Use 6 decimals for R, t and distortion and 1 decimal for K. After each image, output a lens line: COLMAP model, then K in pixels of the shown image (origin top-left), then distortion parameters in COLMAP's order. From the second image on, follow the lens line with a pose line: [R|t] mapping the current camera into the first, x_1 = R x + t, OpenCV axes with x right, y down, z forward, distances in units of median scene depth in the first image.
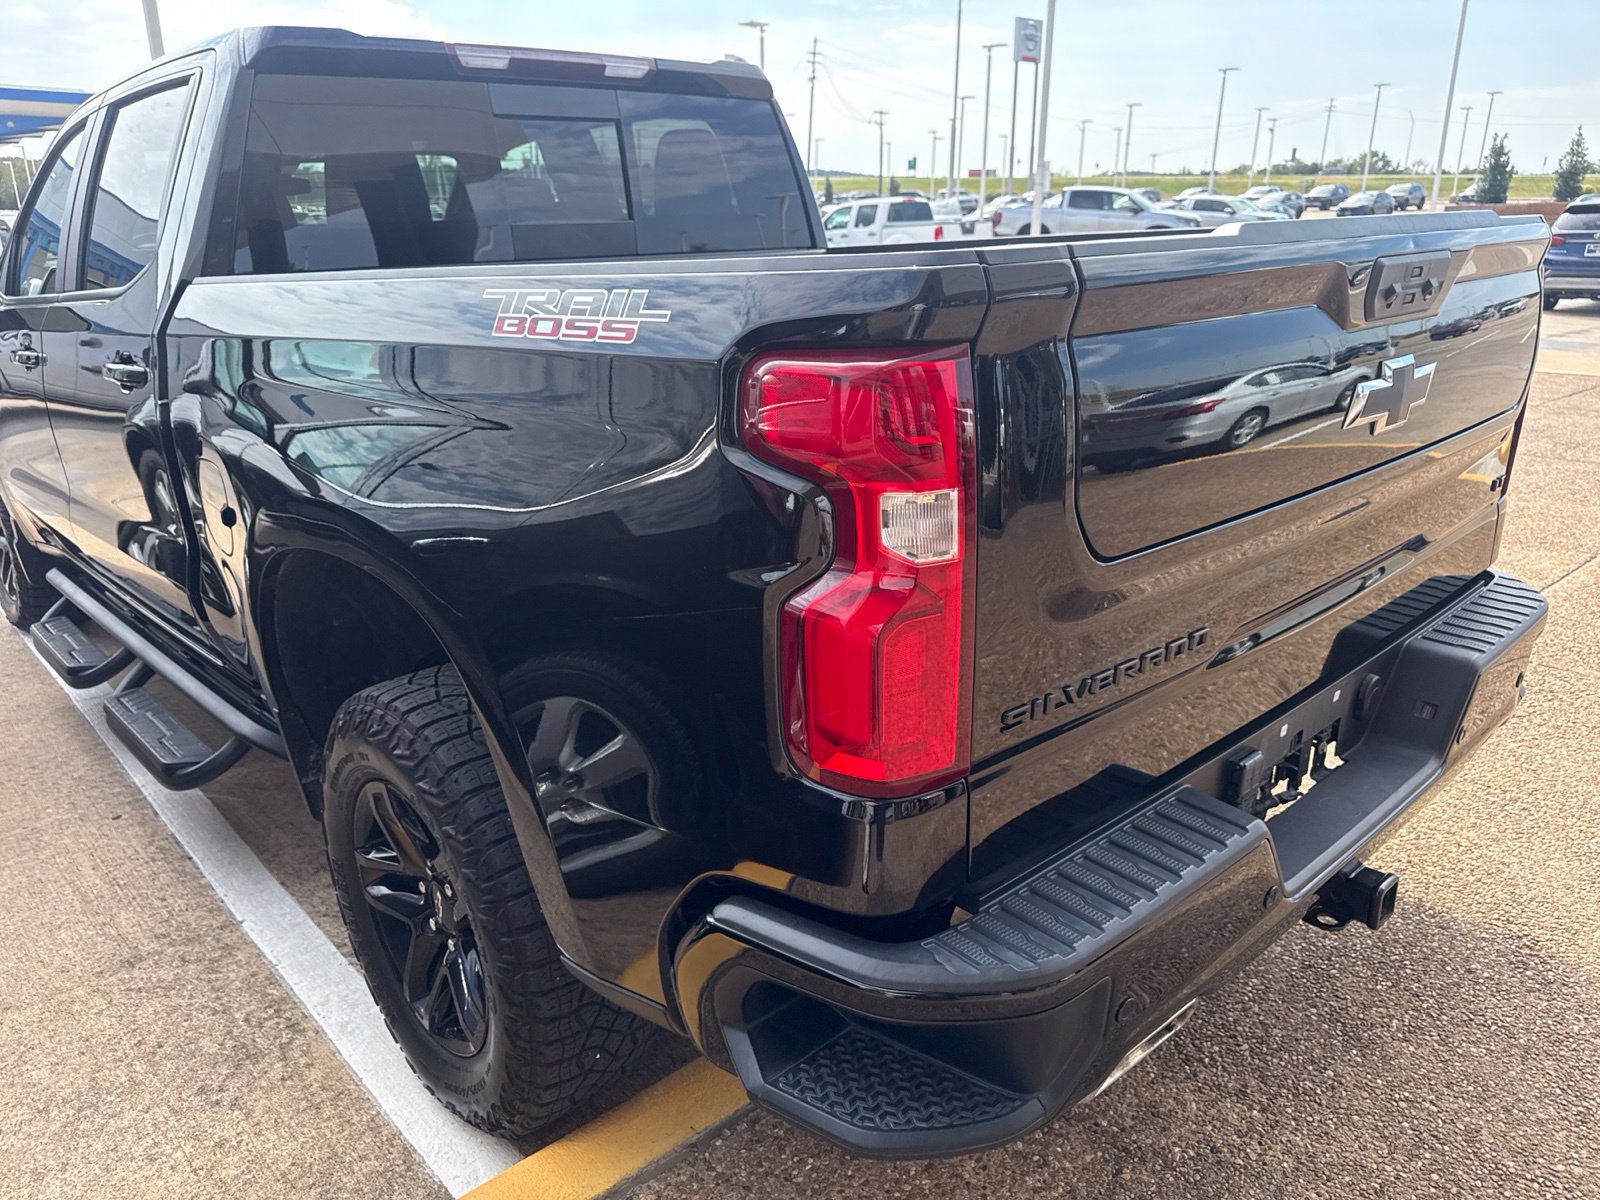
lens RADIAL K [[1137.3, 0, 792.9], [0, 1137.3, 599.5], [0, 0, 1]] dist [0.016251, -0.019141]
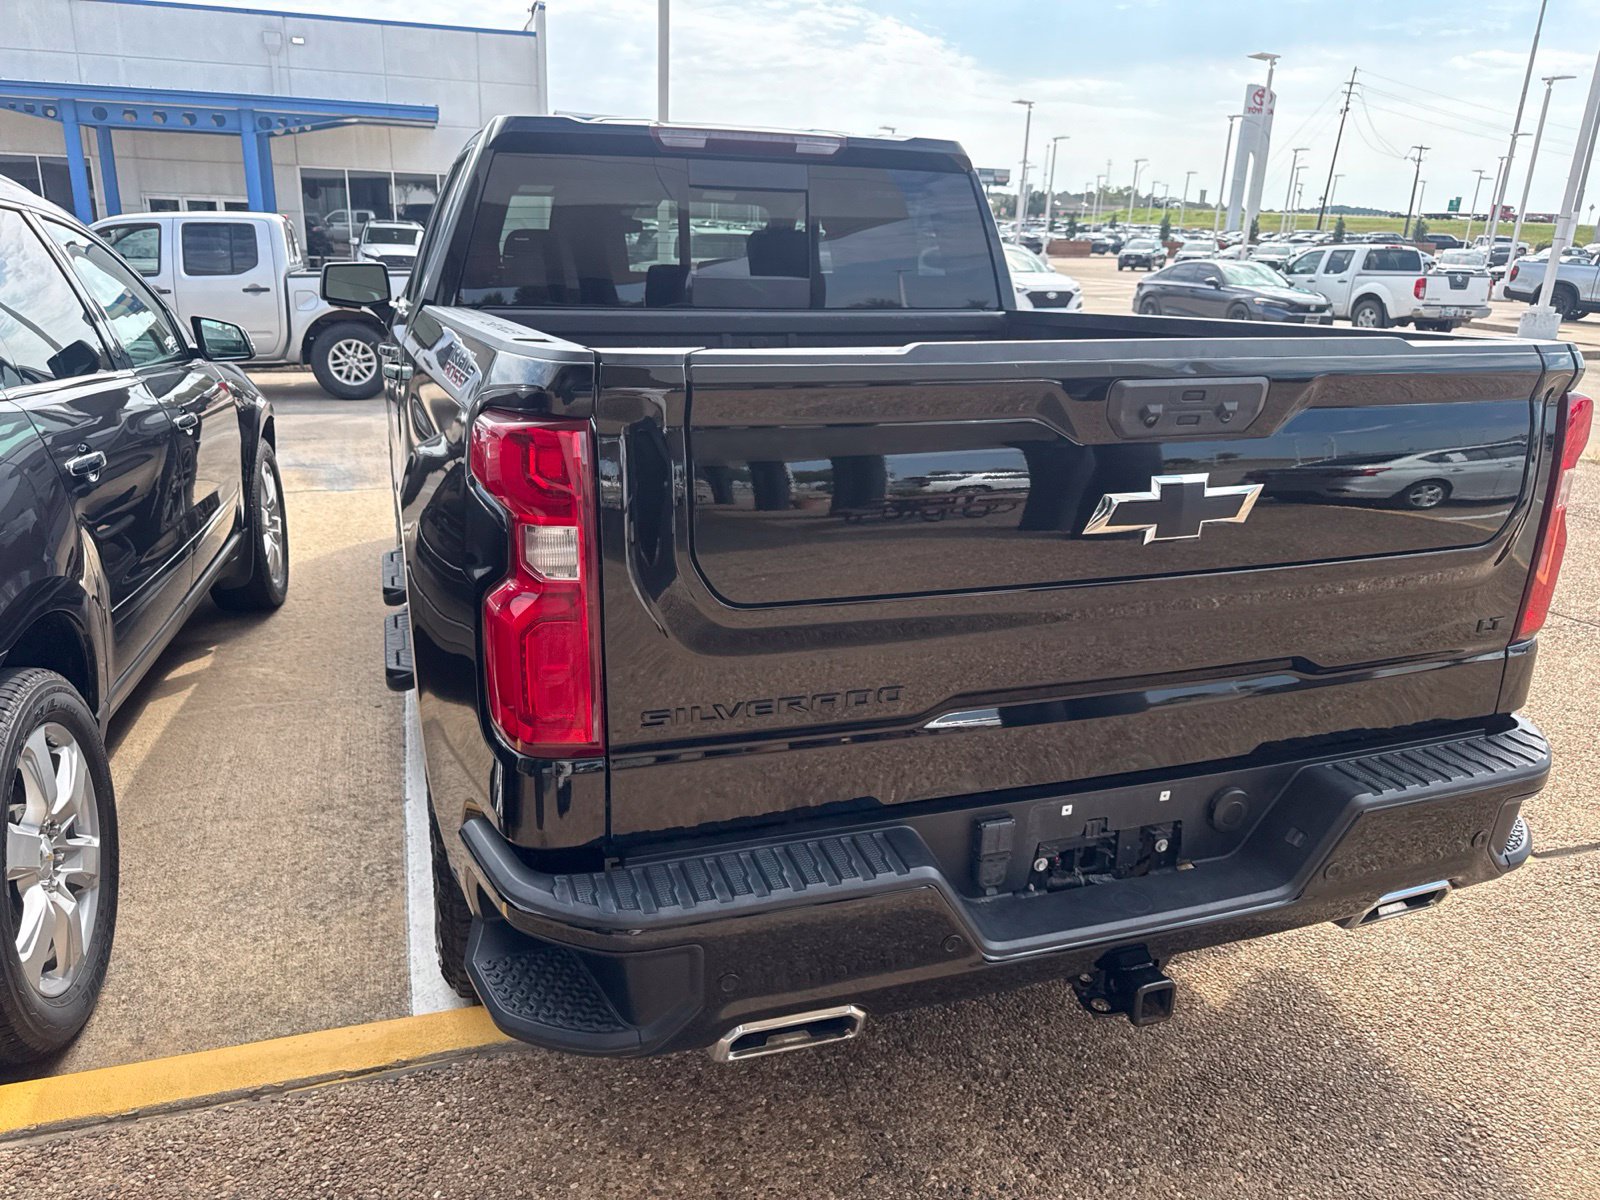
lens RADIAL K [[1141.7, 0, 795.3], [0, 1141.7, 579.6], [0, 0, 1]] dist [0.008224, -0.010226]
pose [[0.917983, 0.157069, -0.364193, 0.386968], [-0.170201, 0.985401, -0.004024, -0.033995], [0.358244, 0.065680, 0.931315, -0.063041]]
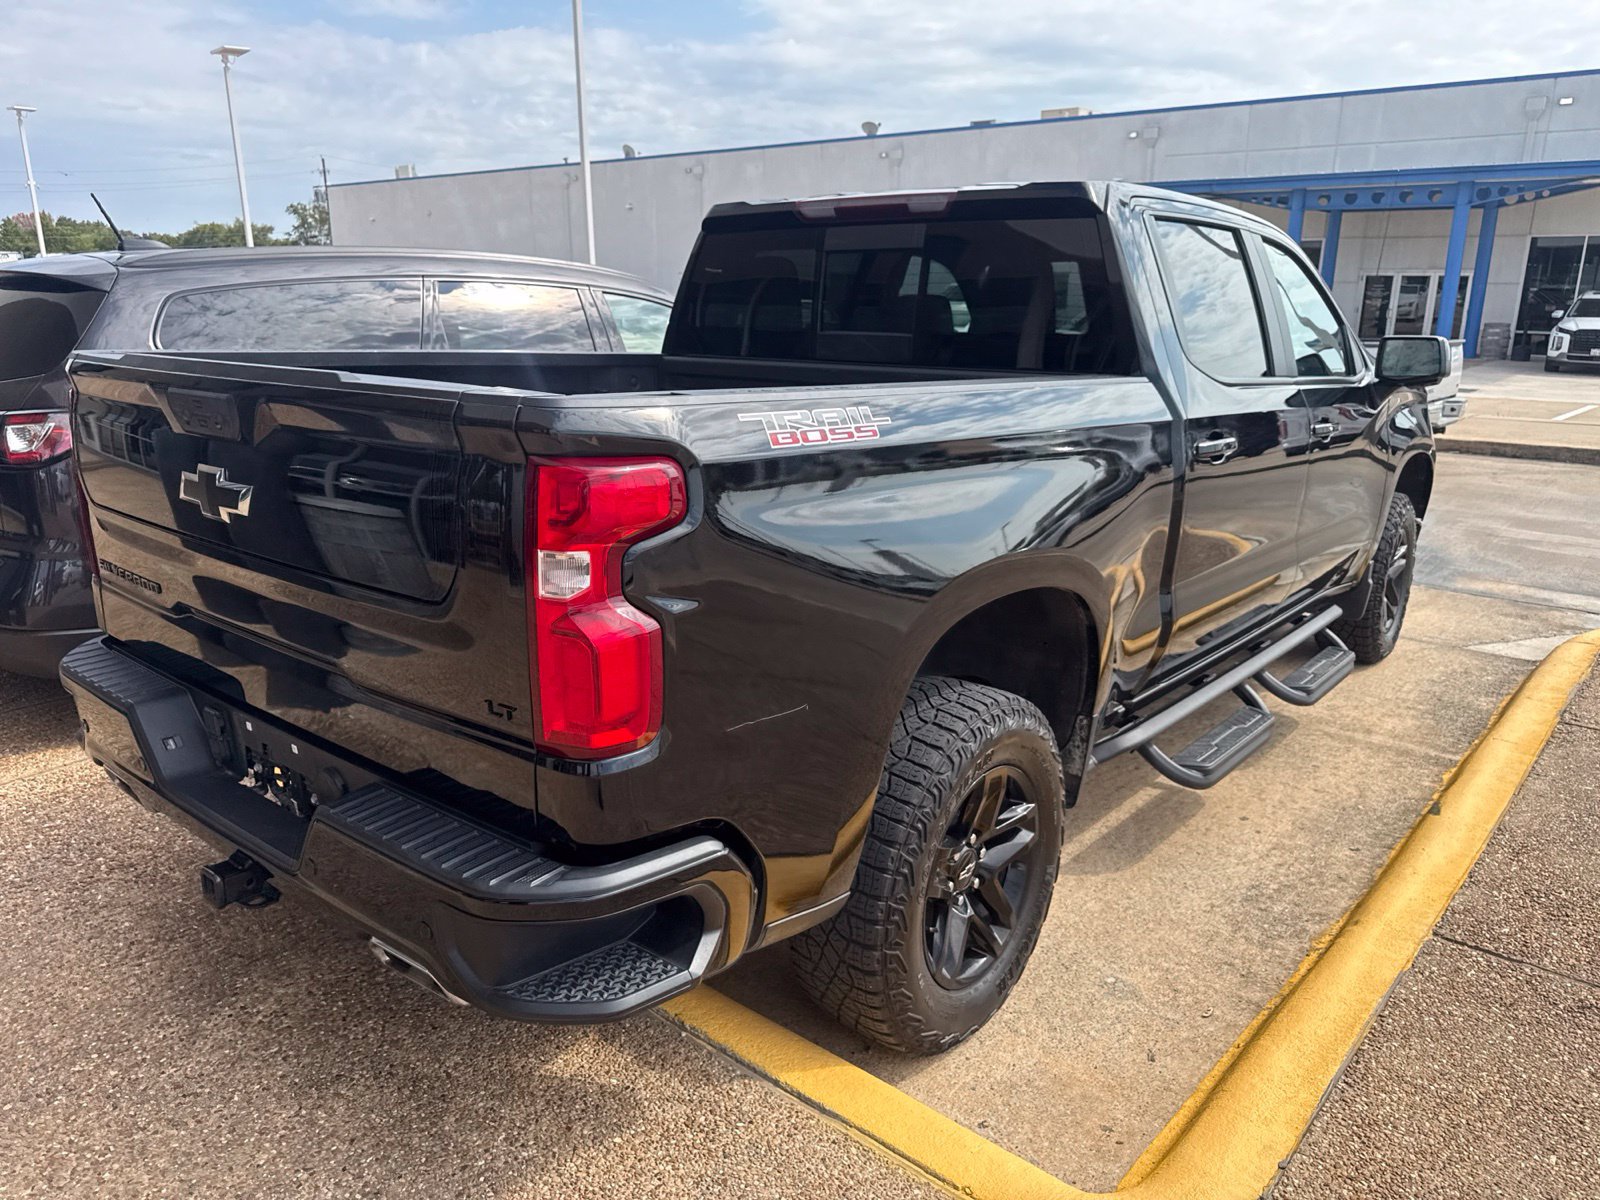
lens RADIAL K [[1146.1, 0, 795.5], [0, 1146.1, 593.5], [0, 0, 1]] dist [0.008143, -0.010208]
pose [[0.139533, 0.275132, -0.951227, 1.248952], [-0.328123, 0.919199, 0.217737, -0.380384], [0.934273, 0.281738, 0.218535, 0.890187]]
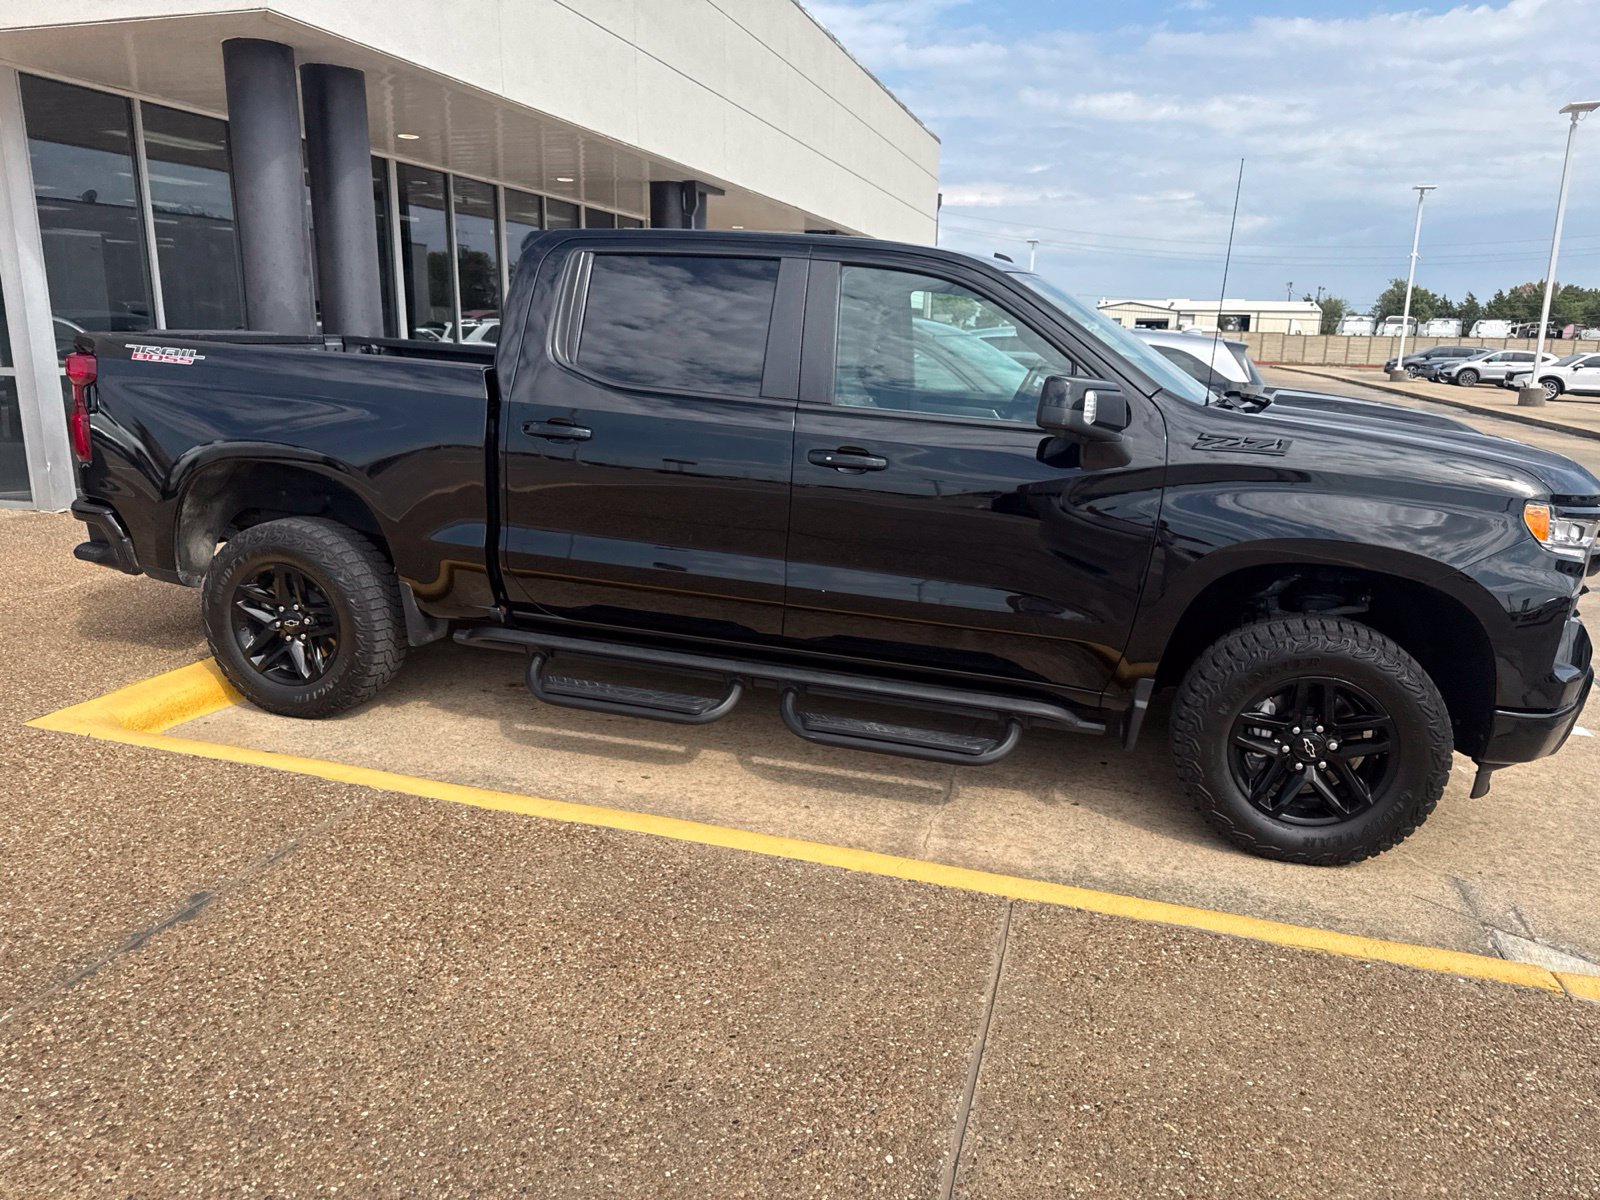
lens RADIAL K [[1146.1, 0, 795.5], [0, 1146.1, 593.5], [0, 0, 1]] dist [0.008143, -0.010208]
pose [[-0.845348, 0.117073, -0.521231, 0.606329], [-0.181916, 0.854294, 0.486918, -1.099740], [0.502289, 0.506435, -0.700878, 3.107918]]
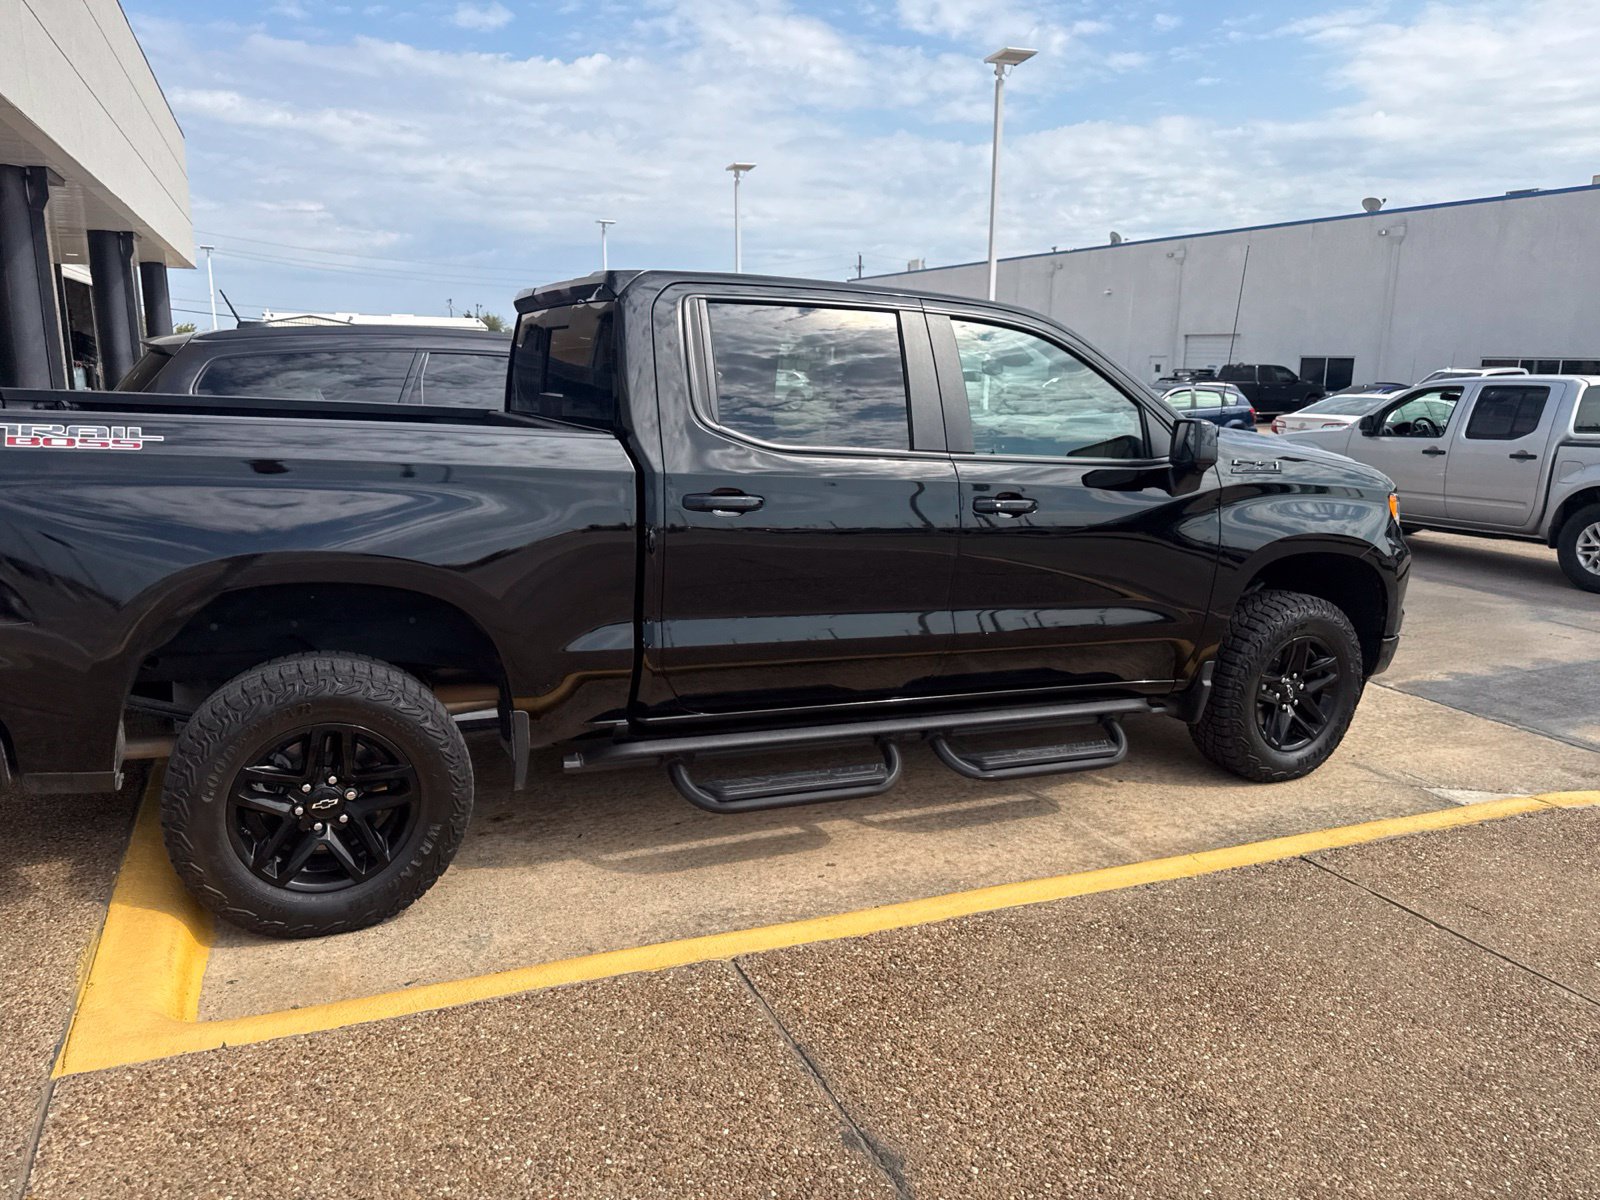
lens RADIAL K [[1136.7, 0, 791.4], [0, 1136.7, 607.0], [0, 0, 1]] dist [0.010389, -0.010872]
pose [[-0.307462, 0.211754, -0.927700, 1.363971], [-0.321326, 0.894553, 0.310683, -0.773308], [0.895666, 0.393617, -0.206999, 2.038446]]
